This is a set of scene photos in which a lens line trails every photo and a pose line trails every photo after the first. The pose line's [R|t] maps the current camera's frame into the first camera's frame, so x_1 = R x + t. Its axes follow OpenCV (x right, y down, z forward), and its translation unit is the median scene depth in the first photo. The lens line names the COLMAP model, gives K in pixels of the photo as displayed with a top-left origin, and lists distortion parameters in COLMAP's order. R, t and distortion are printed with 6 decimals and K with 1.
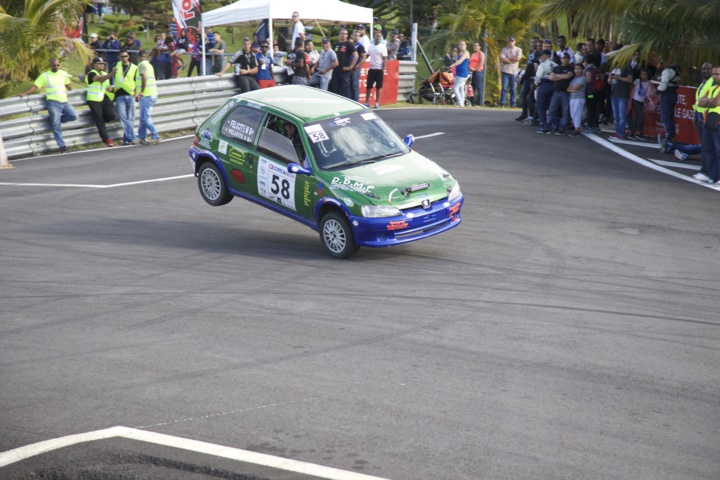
lens RADIAL K [[2039.5, 0, 360.0], [0, 2039.5, 240.0], [0, 0, 1]] dist [0.662695, 0.527415]
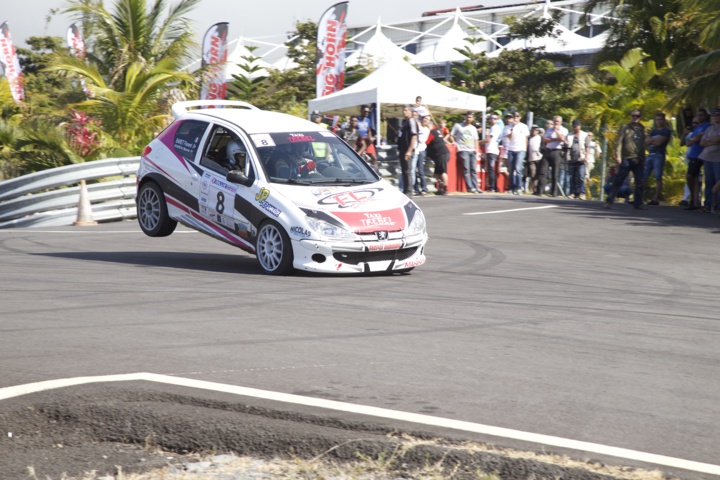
lens RADIAL K [[2039.5, 0, 360.0], [0, 2039.5, 240.0], [0, 0, 1]] dist [0.662695, 0.527415]
pose [[0.998086, 0.018683, -0.058945, 0.012760], [-0.023195, 0.996776, -0.076812, 0.071174], [0.057320, 0.078032, 0.995302, 0.128270]]
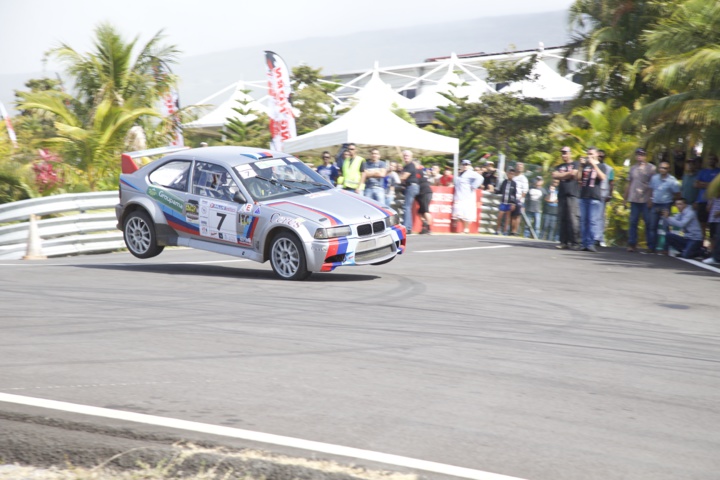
lens RADIAL K [[2039.5, 0, 360.0], [0, 2039.5, 240.0], [0, 0, 1]] dist [0.662695, 0.527415]
pose [[0.997175, 0.026714, -0.070205, 0.072134], [-0.033659, 0.994451, -0.099670, 0.079177], [0.067153, 0.101751, 0.992541, 0.121825]]
